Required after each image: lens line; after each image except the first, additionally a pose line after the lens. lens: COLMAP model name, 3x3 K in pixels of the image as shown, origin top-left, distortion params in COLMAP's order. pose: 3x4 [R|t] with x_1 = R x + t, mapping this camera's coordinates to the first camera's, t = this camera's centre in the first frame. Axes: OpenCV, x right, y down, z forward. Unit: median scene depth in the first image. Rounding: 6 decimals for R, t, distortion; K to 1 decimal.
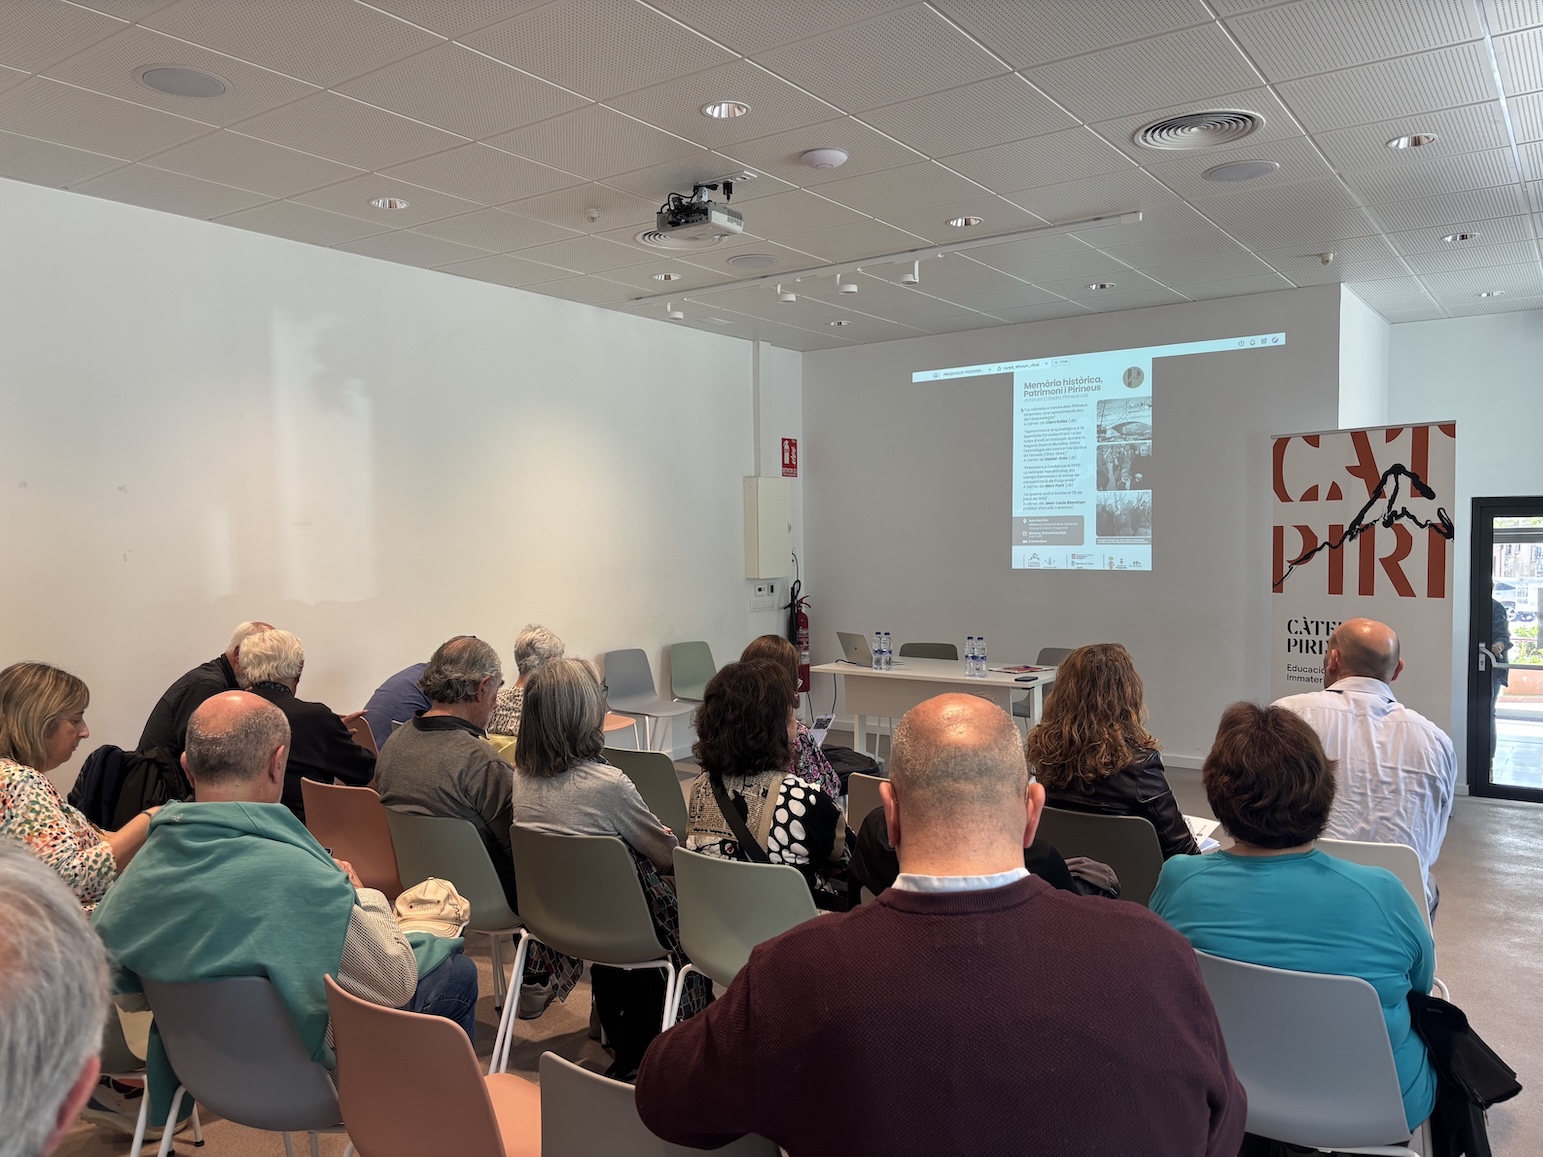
lens RADIAL K [[1165.6, 0, 751.5], [0, 1165.6, 595.7], [0, 0, 1]] dist [0.027440, -0.016881]
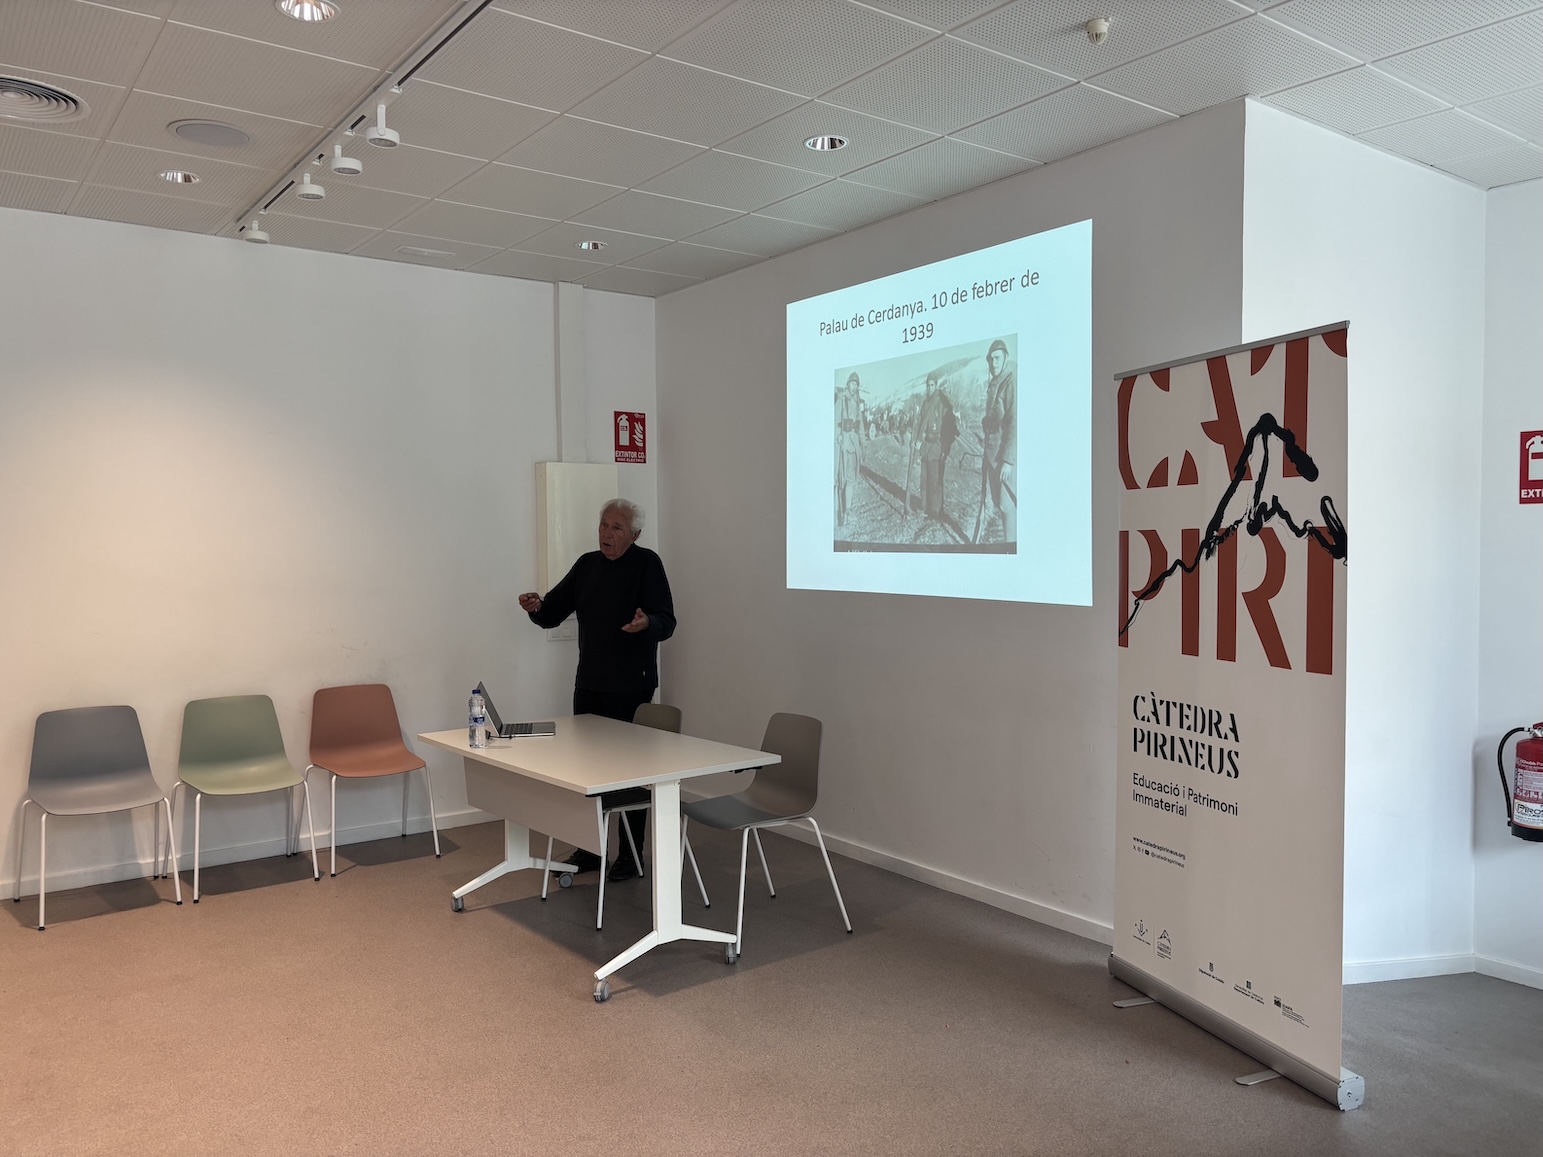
lens RADIAL K [[1165.6, 0, 792.1], [0, 1165.6, 584.1], [0, 0, 1]] dist [0.027440, -0.016881]
pose [[0.959914, 0.013759, -0.279956, 0.480010], [-0.016403, 0.999840, -0.007106, -0.028056], [0.279813, 0.011413, 0.959987, 0.425545]]
